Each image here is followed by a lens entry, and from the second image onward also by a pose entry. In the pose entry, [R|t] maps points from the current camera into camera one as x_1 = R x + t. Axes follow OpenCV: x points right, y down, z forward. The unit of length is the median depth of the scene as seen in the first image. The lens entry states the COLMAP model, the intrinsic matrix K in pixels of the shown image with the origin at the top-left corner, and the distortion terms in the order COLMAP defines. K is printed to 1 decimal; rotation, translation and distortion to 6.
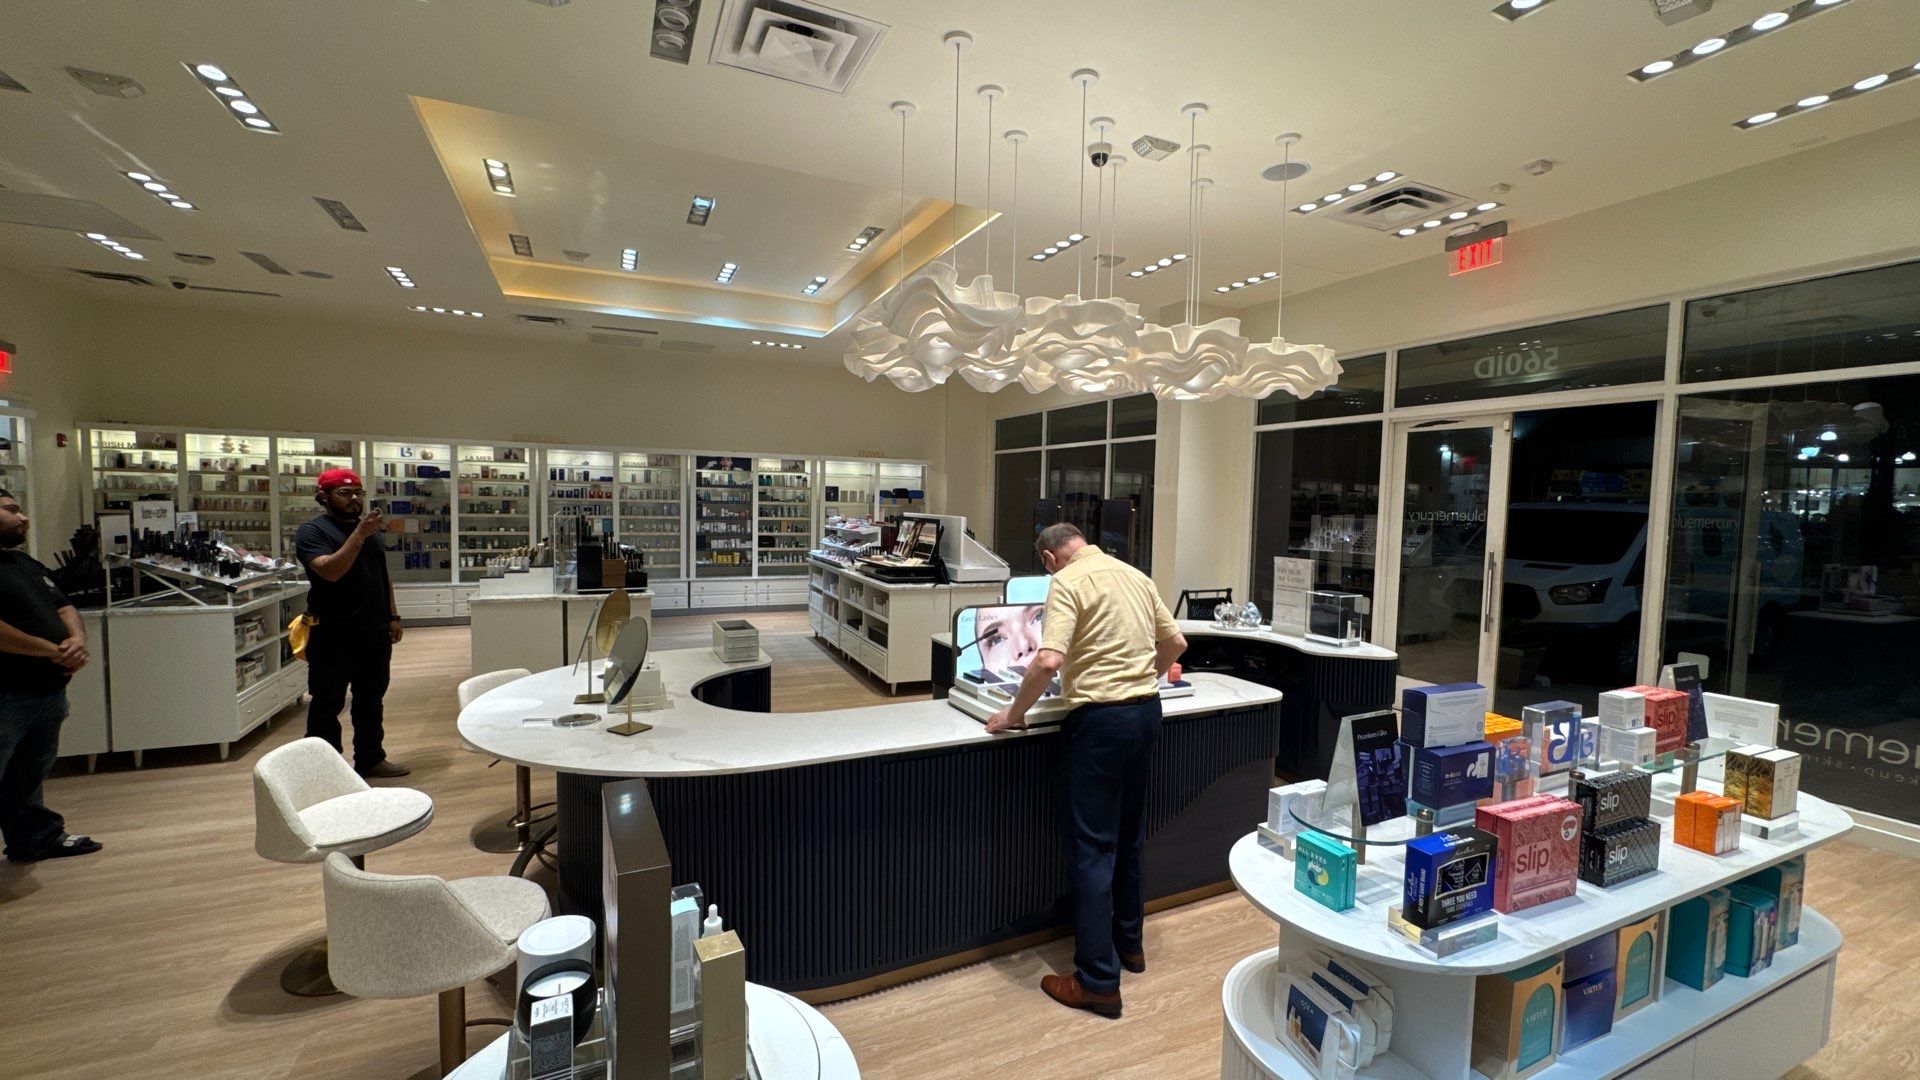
lens RADIAL K [[764.0, 0, 959.2], [0, 764.0, 546.1], [0, 0, 1]] dist [-0.004642, 0.000873]
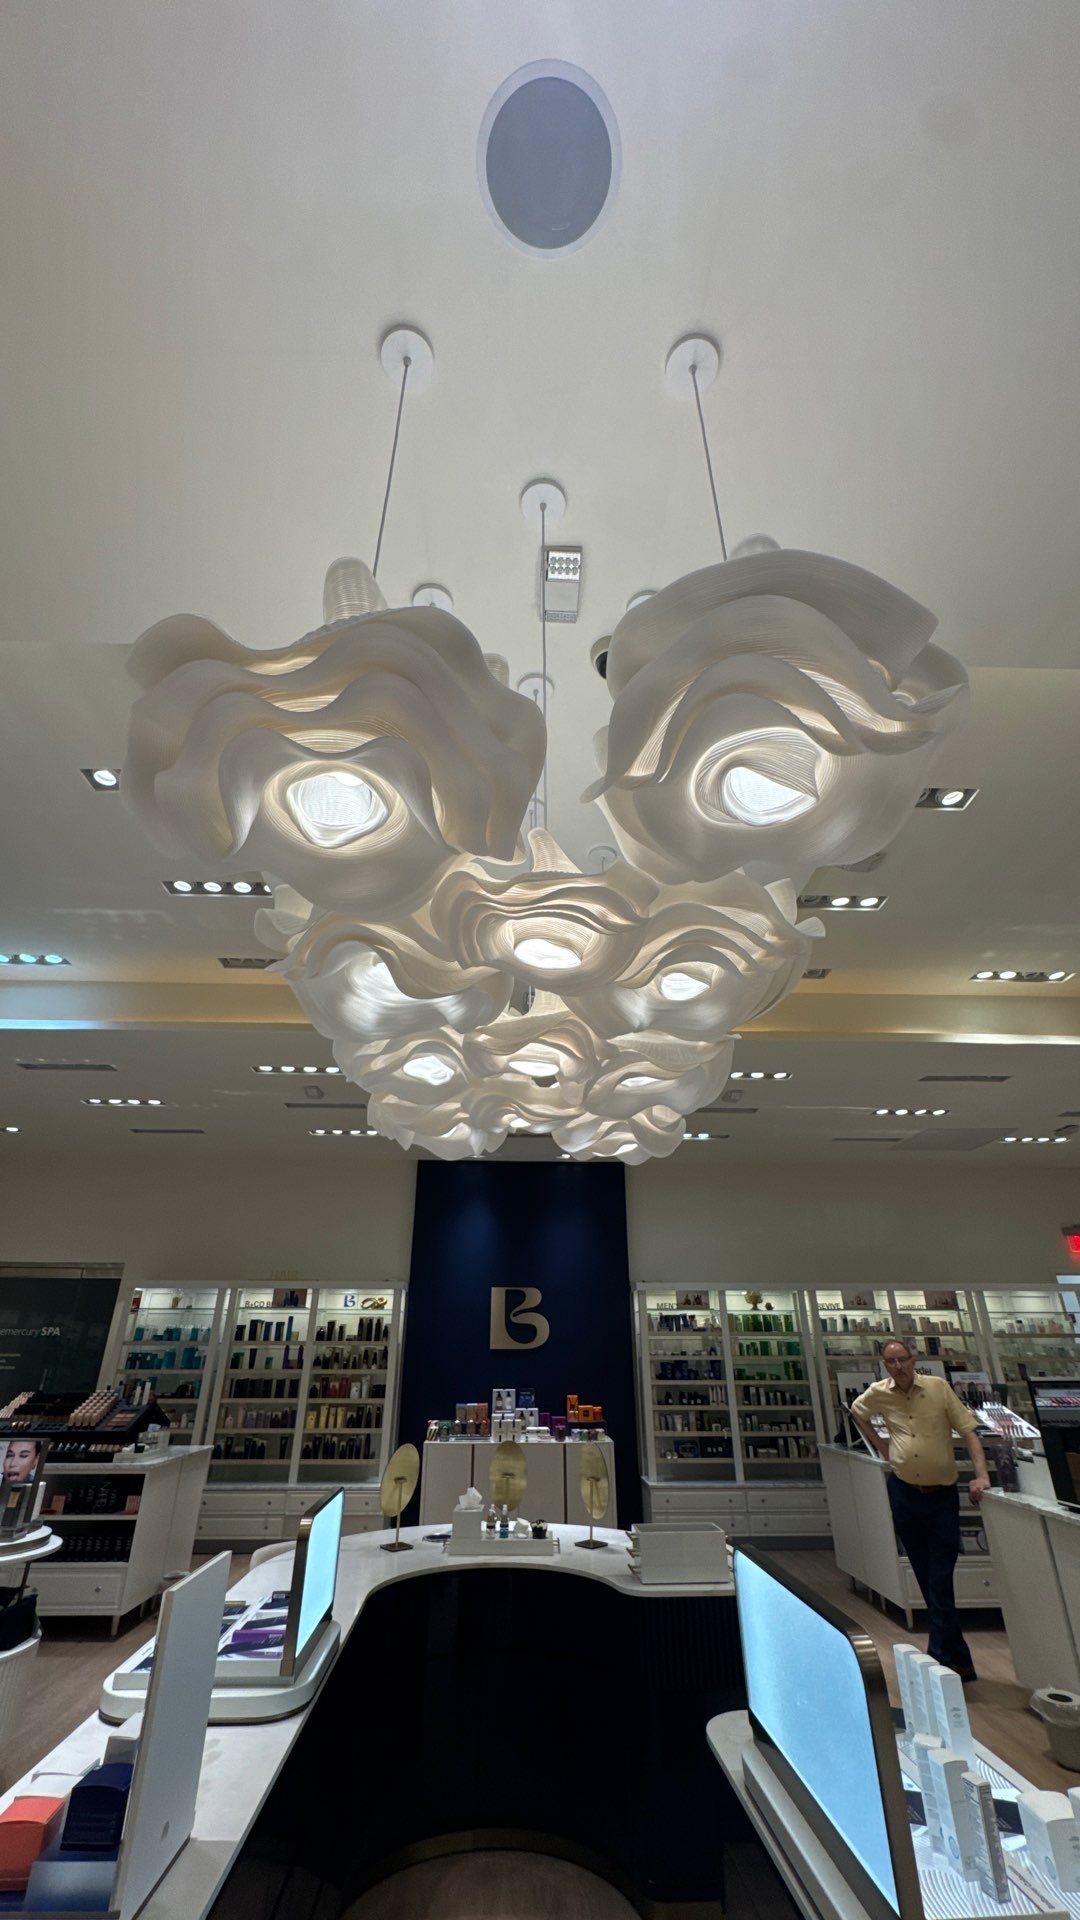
lens RADIAL K [[764.0, 0, 538.4], [0, 764.0, 961.7], [0, 0, 1]] dist [-0.004642, 0.000873]
pose [[-0.395767, -0.437109, -0.807653, 0.306981], [-0.067562, 0.890936, -0.449076, -0.023972], [0.915862, -0.123163, -0.382135, 0.609725]]
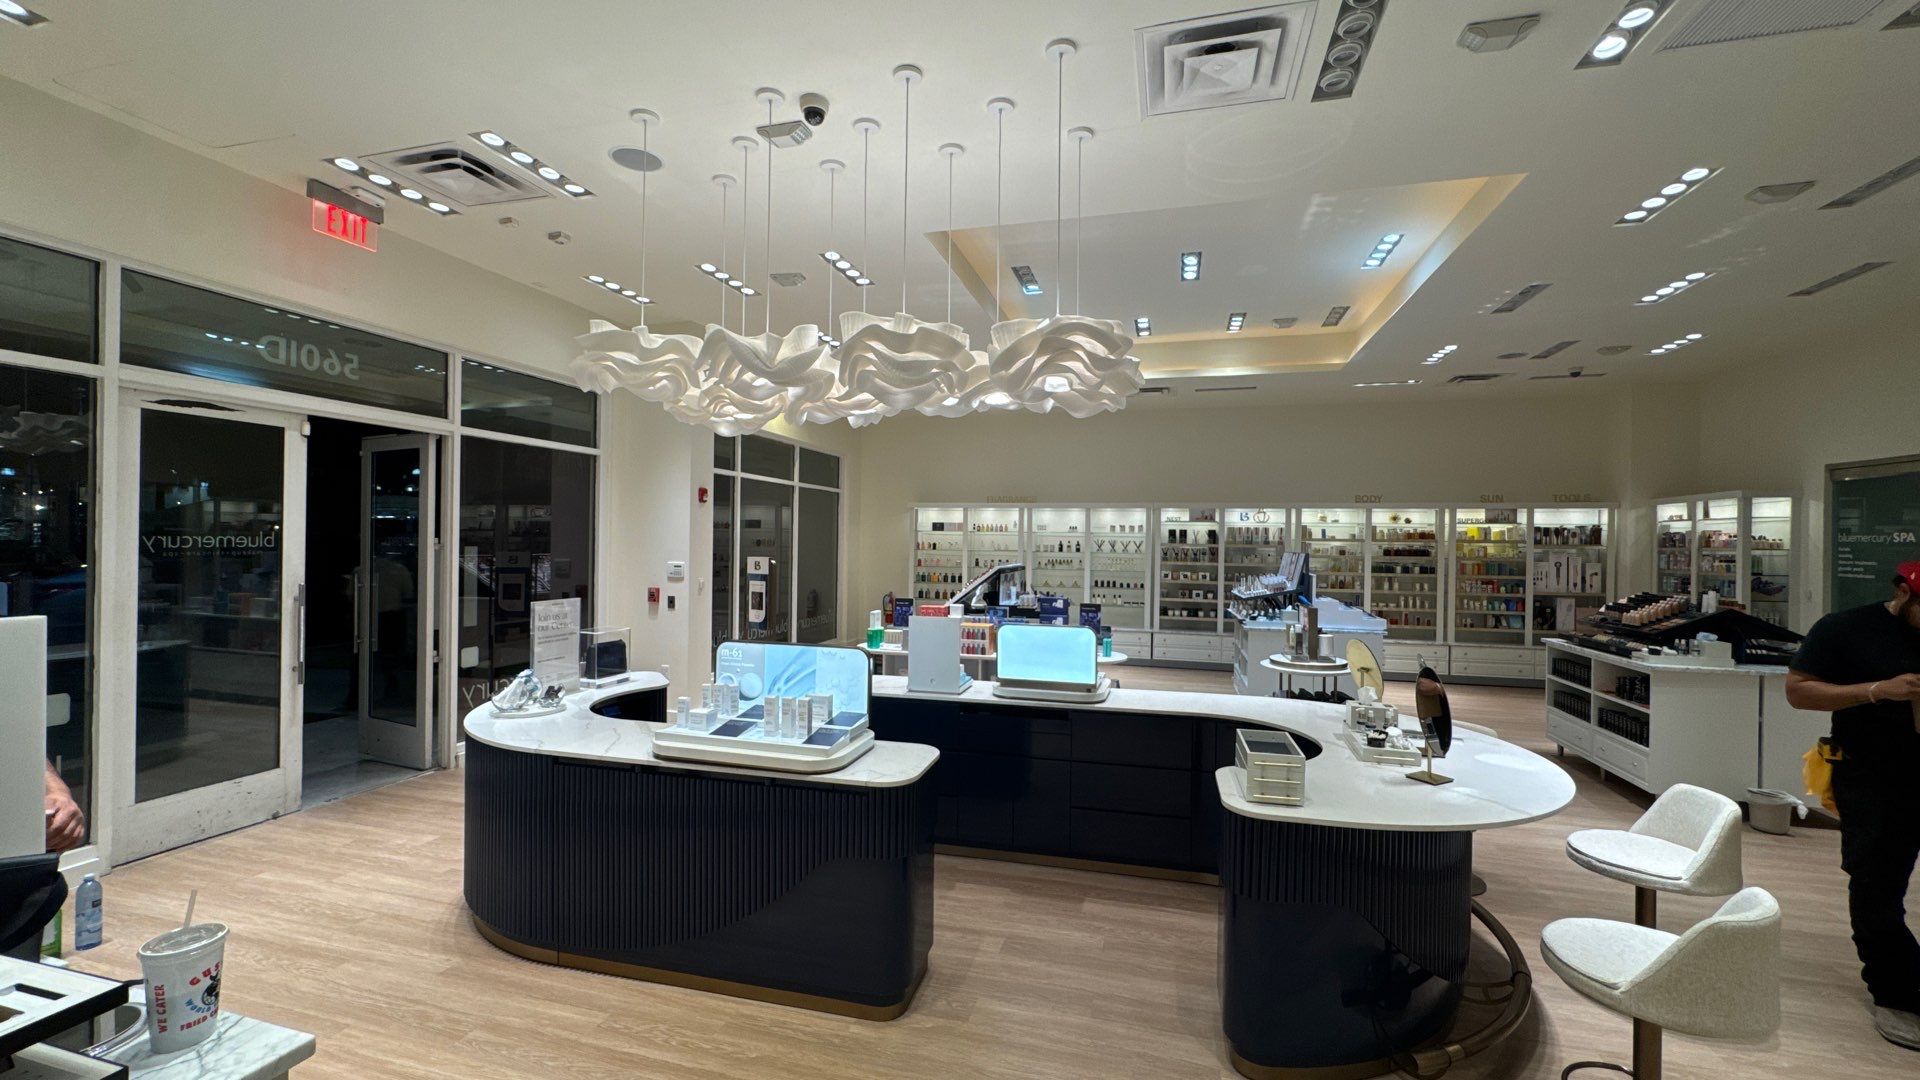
lens RADIAL K [[764.0, 0, 959.6], [0, 764.0, 543.0], [0, 0, 1]] dist [-0.004642, 0.000873]
pose [[-0.758043, -0.030904, 0.651472, -0.252713], [0.013028, 0.997960, 0.062500, -0.054694], [-0.652075, 0.055865, -0.756094, 0.820186]]
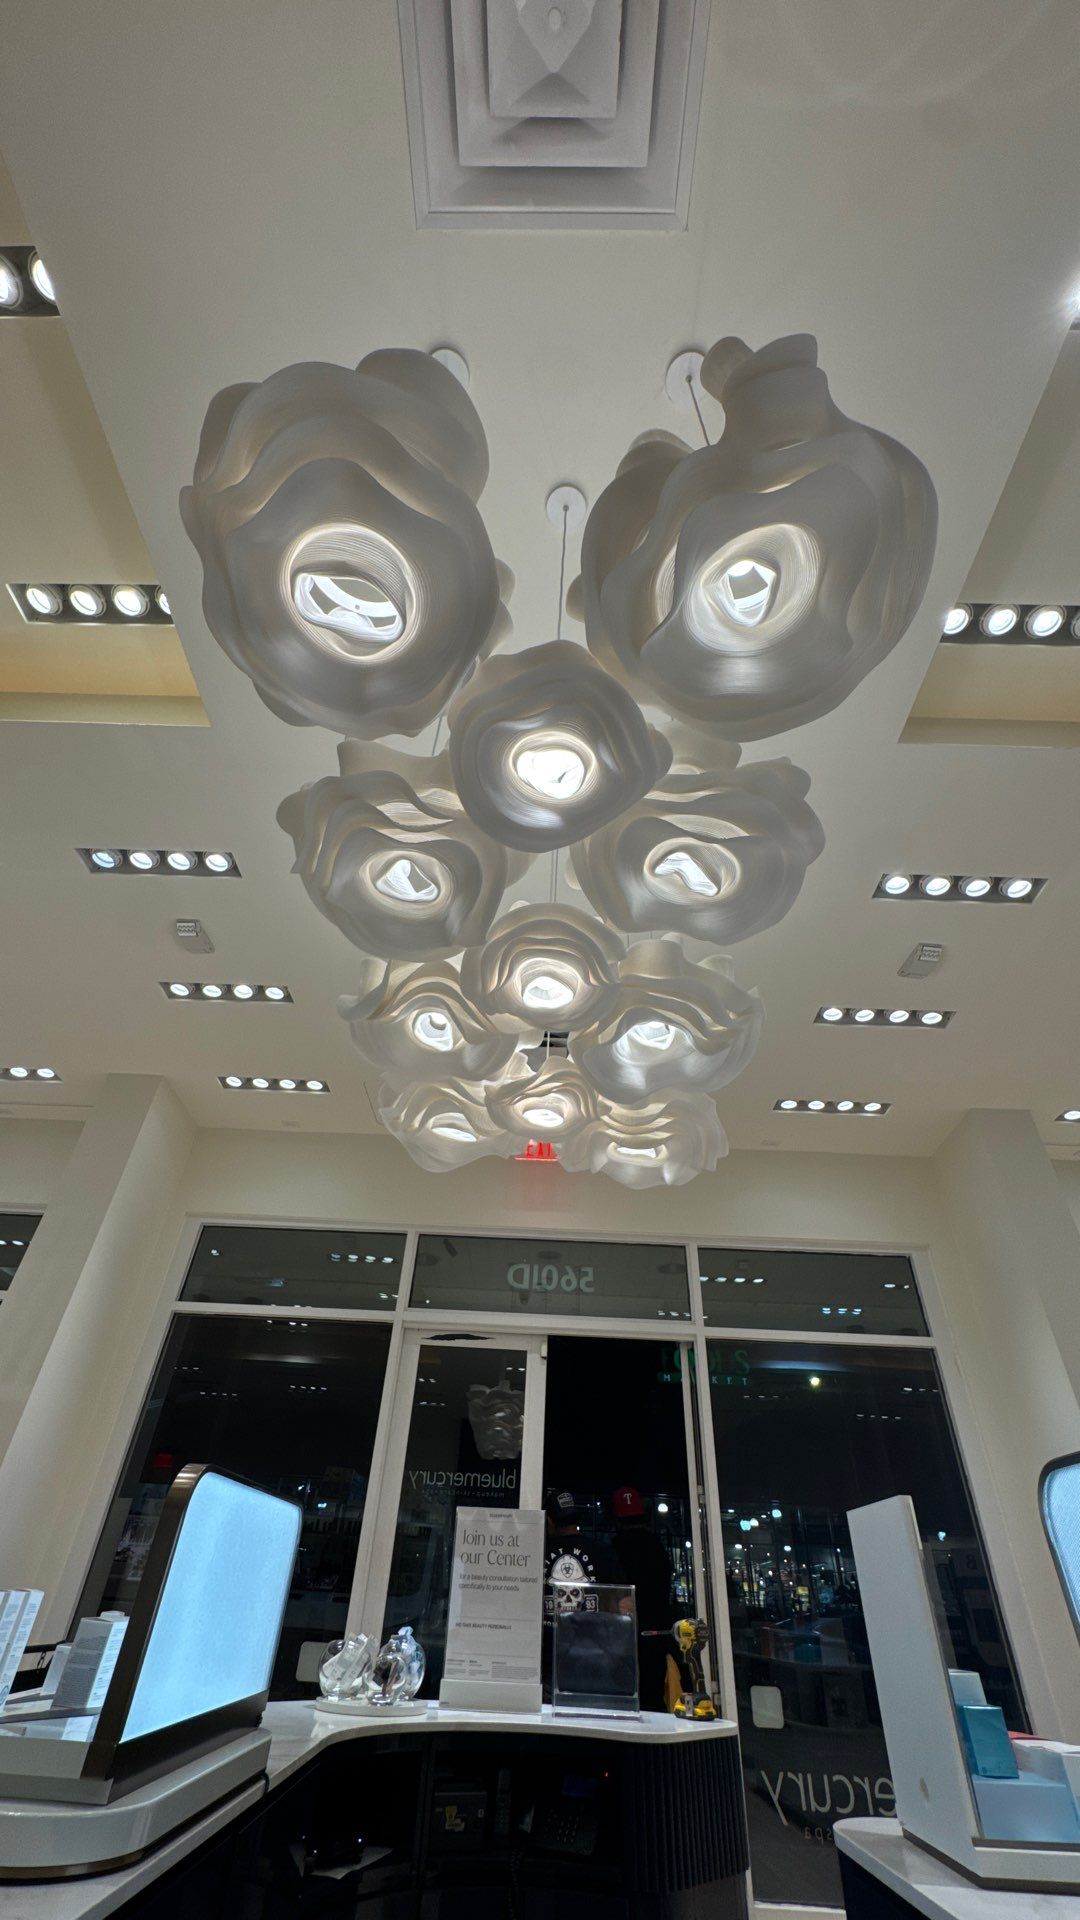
lens RADIAL K [[764.0, 0, 537.8], [0, 764.0, 959.7], [0, 0, 1]] dist [-0.004642, 0.000873]
pose [[0.426587, 0.582326, 0.692041, -0.085263], [0.021345, 0.758459, -0.651371, 0.044613], [-0.904195, 0.292638, 0.311119, 0.432803]]
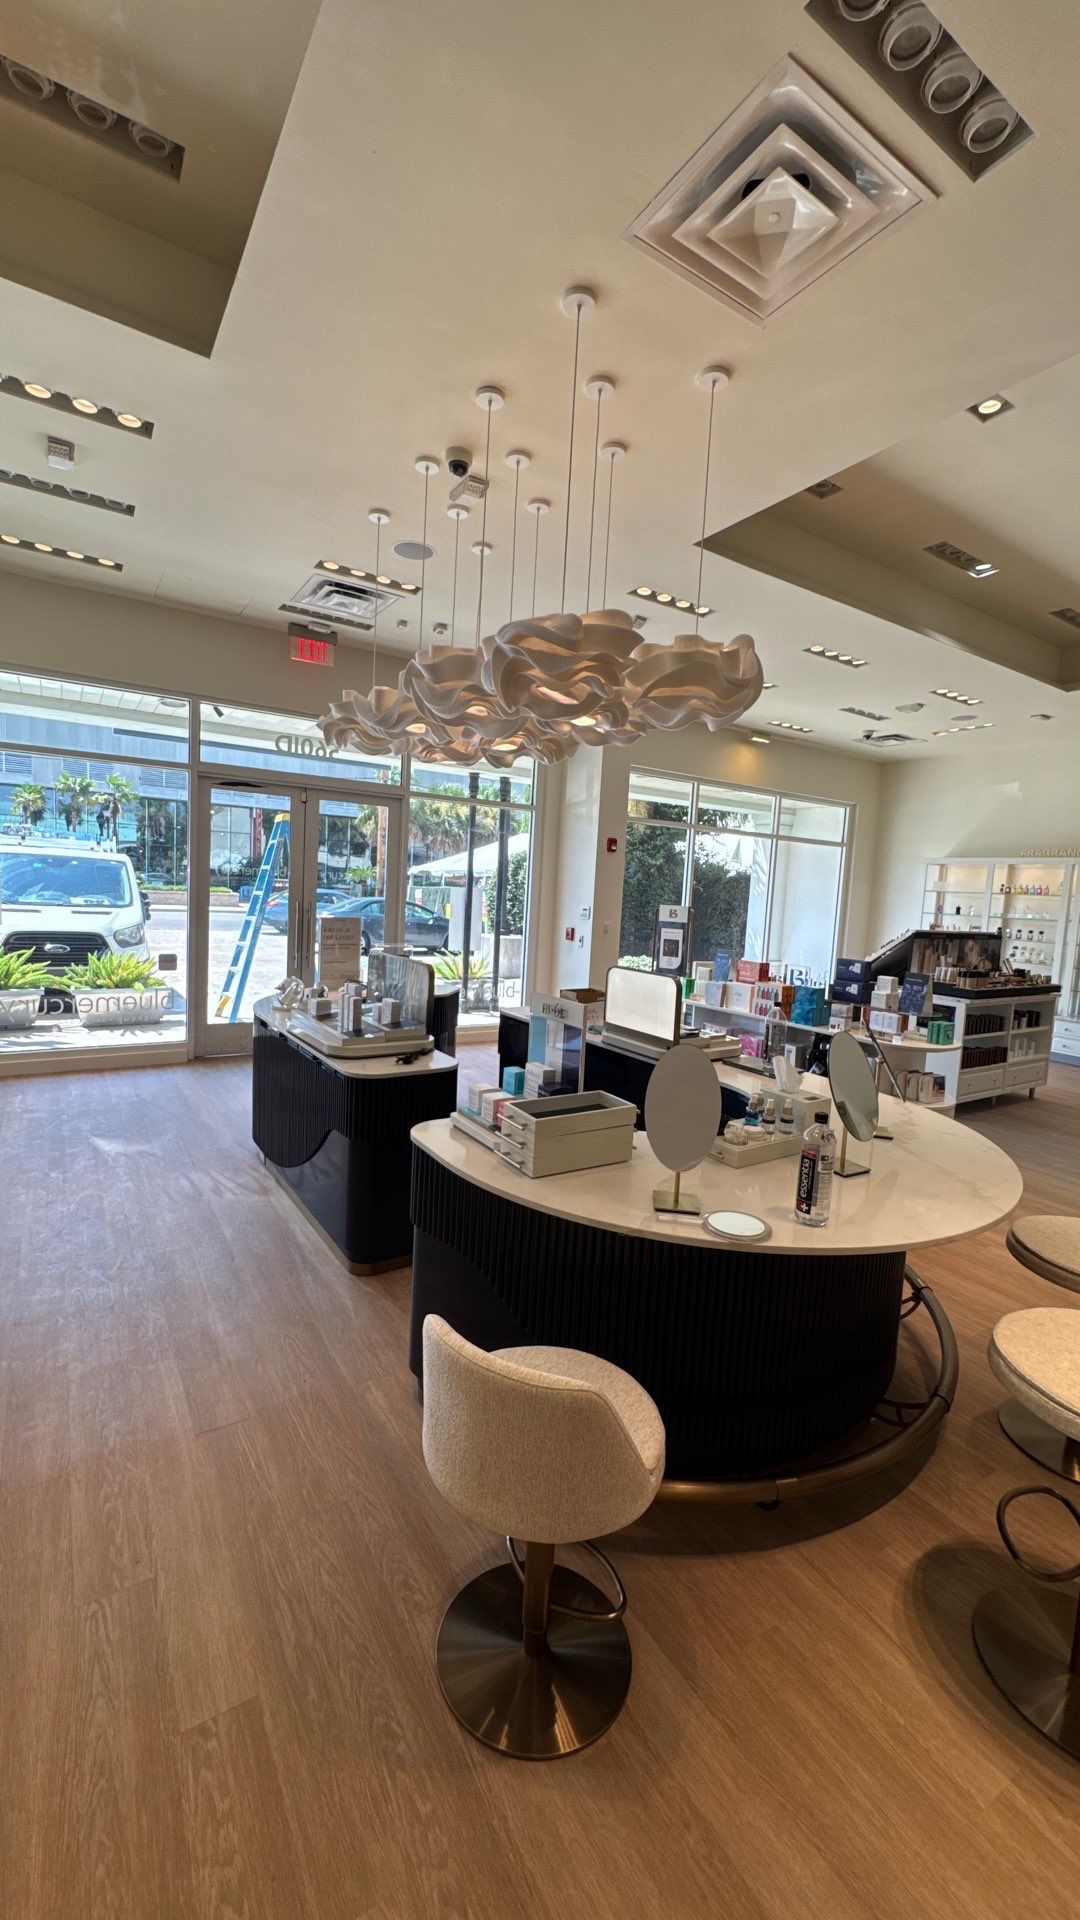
lens RADIAL K [[764.0, 0, 535.9], [0, 764.0, 960.0], [0, 0, 1]] dist [-0.004642, 0.000873]
pose [[-0.121427, -0.120512, 0.985258, -0.395722], [0.007583, 0.992461, 0.122327, -0.032191], [-0.992571, 0.022325, -0.119597, 0.549133]]
